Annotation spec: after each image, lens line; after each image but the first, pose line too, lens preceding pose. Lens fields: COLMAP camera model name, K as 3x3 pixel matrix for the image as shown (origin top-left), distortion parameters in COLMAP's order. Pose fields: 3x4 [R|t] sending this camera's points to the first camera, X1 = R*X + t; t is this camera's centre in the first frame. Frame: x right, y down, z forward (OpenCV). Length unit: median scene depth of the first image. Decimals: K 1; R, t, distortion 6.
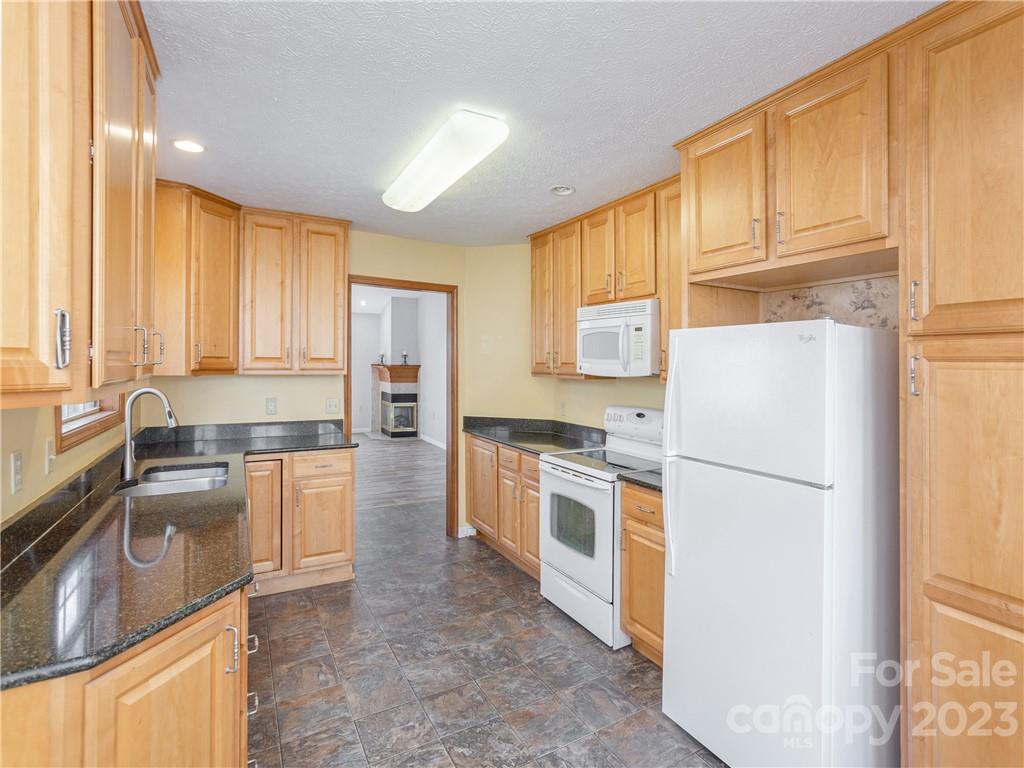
lens RADIAL K [[521.1, 0, 508.1], [0, 521.1, 374.4], [0, 0, 1]] dist [-0.022980, 0.005374]
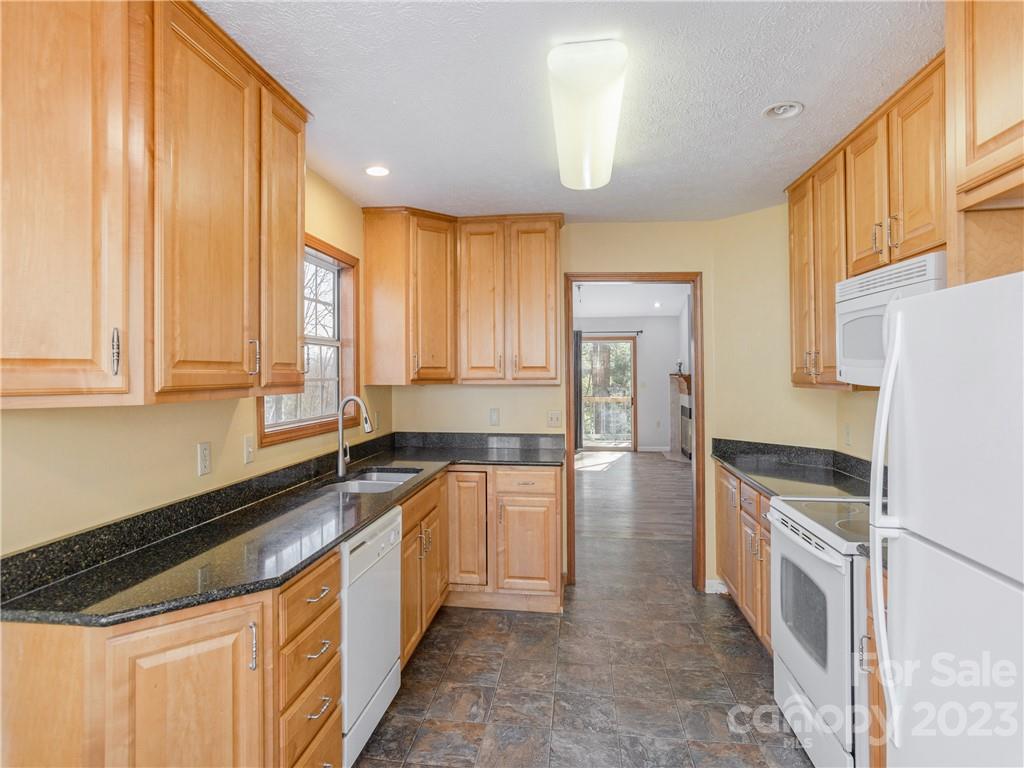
lens RADIAL K [[567.9, 0, 504.0], [0, 567.9, 383.0], [0, 0, 1]] dist [-0.034866, 0.014524]
pose [[0.786714, -0.002856, -0.617311, 0.246367], [-0.001409, 0.999978, -0.006423, 0.005106], [0.617316, 0.005923, 0.786693, 0.187801]]
